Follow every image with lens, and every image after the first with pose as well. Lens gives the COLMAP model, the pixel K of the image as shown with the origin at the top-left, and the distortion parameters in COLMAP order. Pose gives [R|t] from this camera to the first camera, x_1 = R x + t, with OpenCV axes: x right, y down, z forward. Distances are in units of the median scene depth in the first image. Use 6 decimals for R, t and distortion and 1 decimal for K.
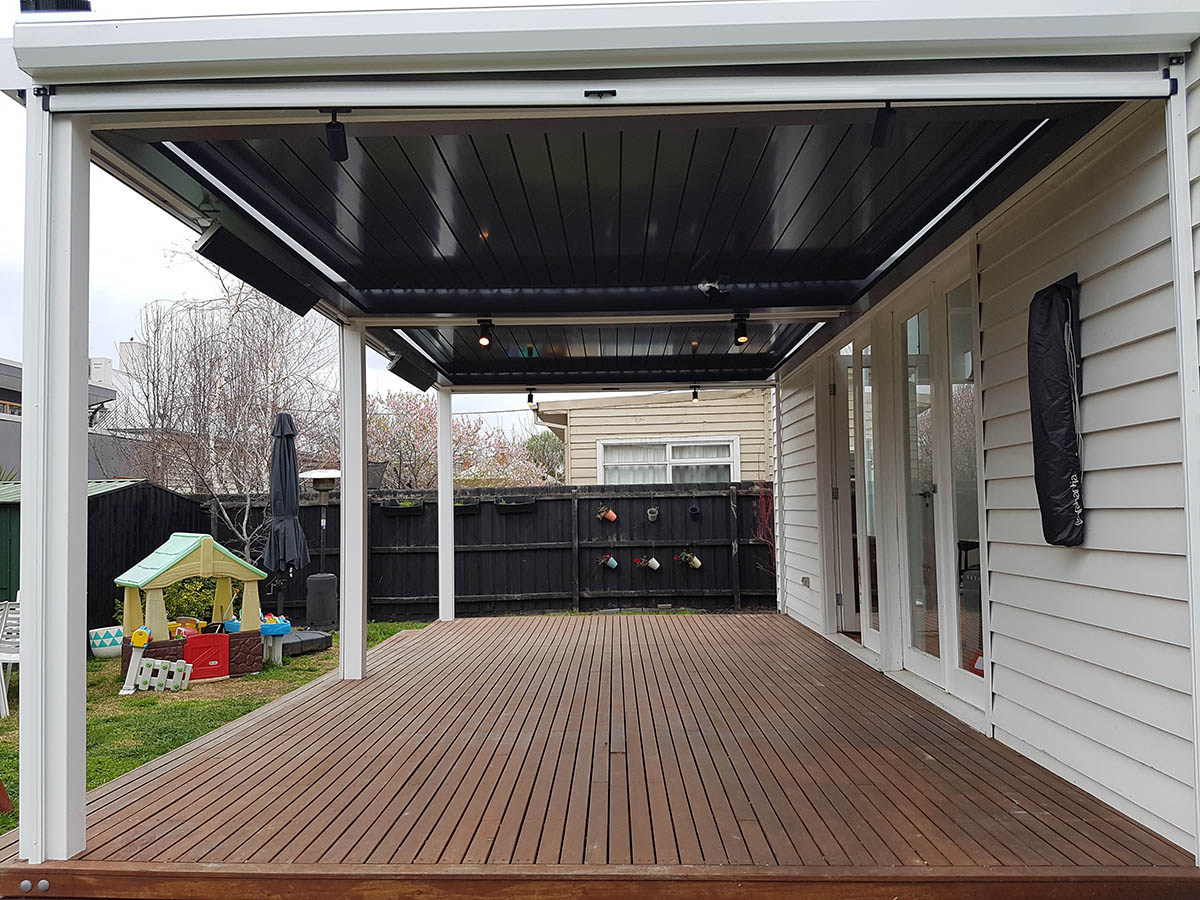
lens RADIAL K [[893.7, 0, 590.9], [0, 893.7, 461.5], [0, 0, 1]] dist [0.063578, -0.041595]
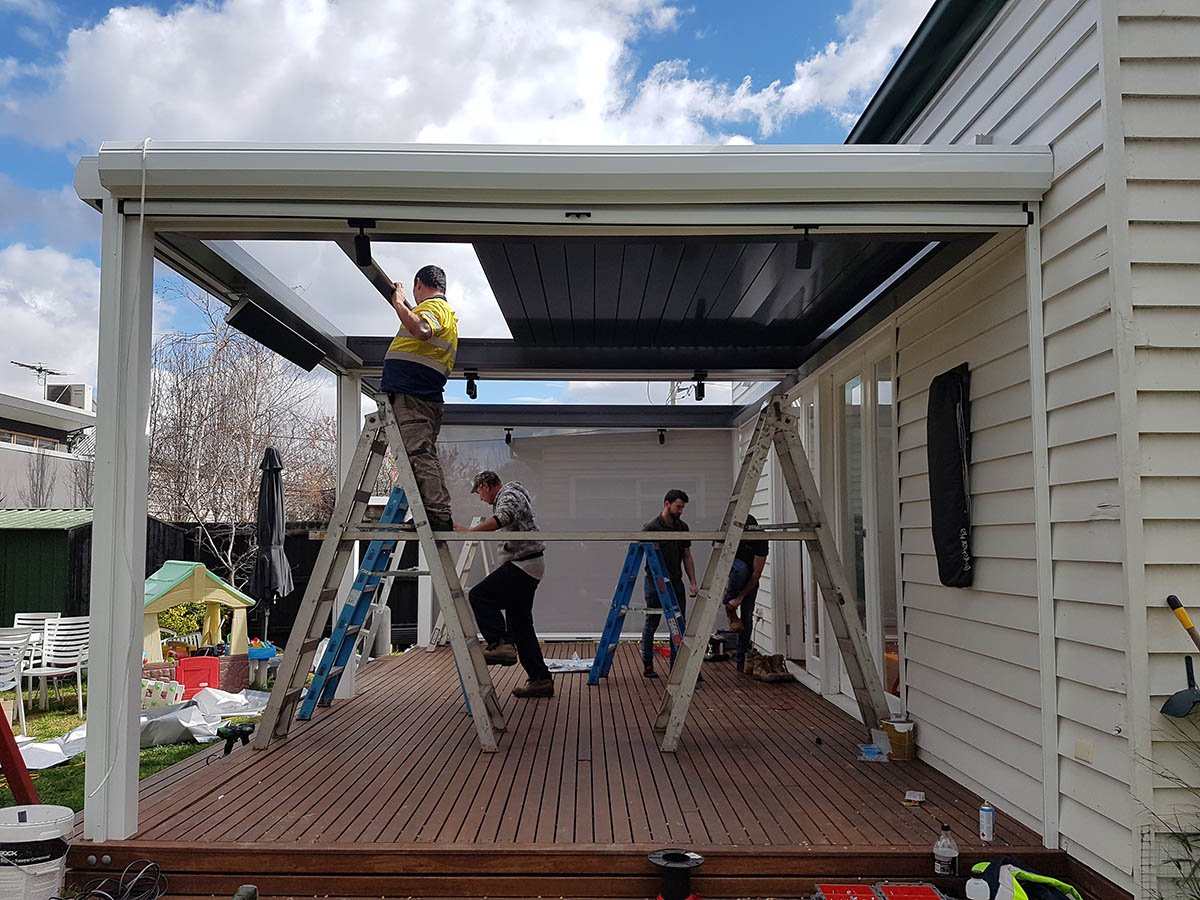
lens RADIAL K [[893.7, 0, 594.4], [0, 893.7, 477.9], [0, 0, 1]] dist [0.063578, -0.041595]
pose [[0.999225, 0.016886, 0.035550, -0.004832], [-0.016399, 0.999768, -0.013966, -0.028549], [-0.035777, 0.013372, 0.999270, -0.193559]]
